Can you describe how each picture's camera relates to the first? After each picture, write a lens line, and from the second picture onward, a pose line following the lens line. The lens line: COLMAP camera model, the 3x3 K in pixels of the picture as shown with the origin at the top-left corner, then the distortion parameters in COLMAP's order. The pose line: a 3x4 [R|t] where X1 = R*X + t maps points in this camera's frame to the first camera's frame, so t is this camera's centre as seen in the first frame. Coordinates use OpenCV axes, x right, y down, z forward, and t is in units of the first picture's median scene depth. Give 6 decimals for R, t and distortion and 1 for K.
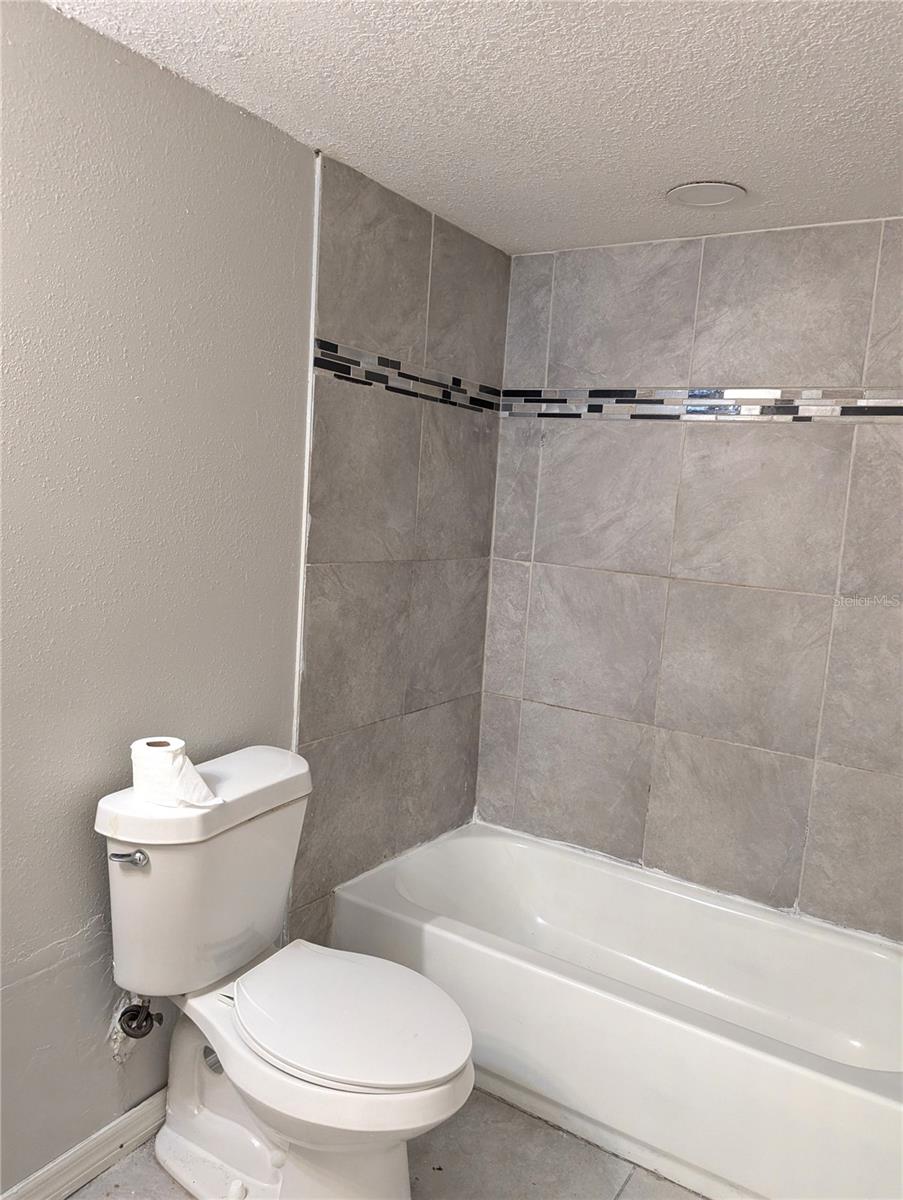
lens RADIAL K [[857.7, 0, 475.2], [0, 857.7, 602.9], [0, 0, 1]] dist [0.068628, -0.050803]
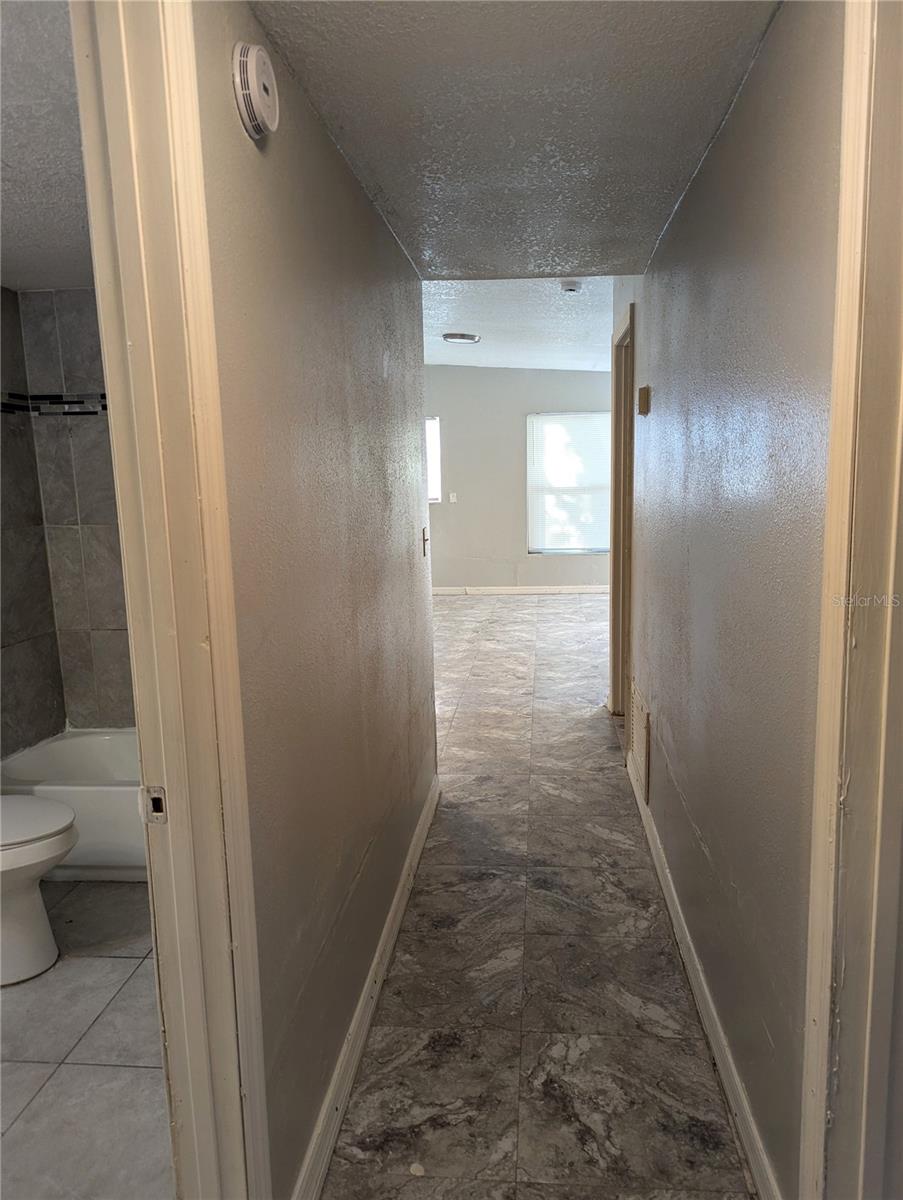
lens RADIAL K [[857.7, 0, 457.7], [0, 857.7, 609.0], [0, 0, 1]] dist [0.068628, -0.050803]
pose [[0.898560, -0.161121, 0.408204, 0.025437], [0.141144, 0.986846, 0.078821, 0.061104], [-0.415534, -0.013209, 0.909482, -0.494919]]
